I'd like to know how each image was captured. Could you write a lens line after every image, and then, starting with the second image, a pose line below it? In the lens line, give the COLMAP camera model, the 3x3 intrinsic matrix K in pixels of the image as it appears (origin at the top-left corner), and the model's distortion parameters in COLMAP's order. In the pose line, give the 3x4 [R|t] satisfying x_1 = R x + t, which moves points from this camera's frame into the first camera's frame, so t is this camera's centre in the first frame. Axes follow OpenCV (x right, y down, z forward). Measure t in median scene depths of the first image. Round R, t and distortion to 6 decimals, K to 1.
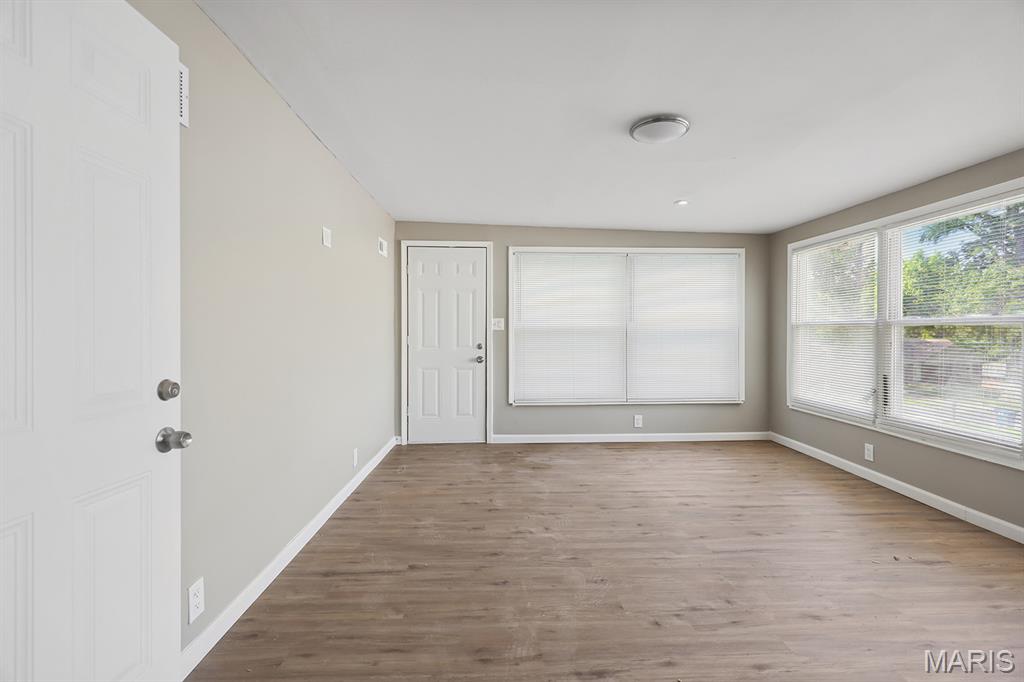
lens RADIAL K [[470.5, 0, 514.0], [0, 470.5, 336.4], [0, 0, 1]] dist [-0.005341, -0.001082]
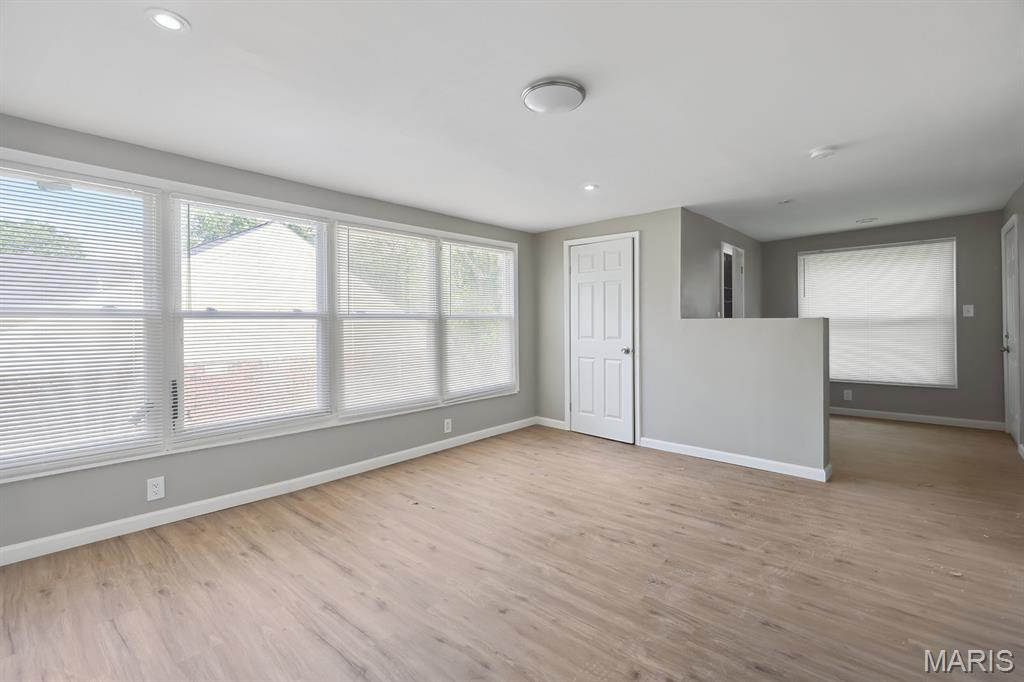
lens RADIAL K [[470.5, 0, 515.8], [0, 470.5, 331.4], [0, 0, 1]] dist [-0.005341, -0.001082]
pose [[-0.732929, -0.009019, 0.680246, -0.226939], [0.013511, 0.999522, 0.027809, -0.018626], [-0.680171, 0.029573, -0.732456, 1.687036]]
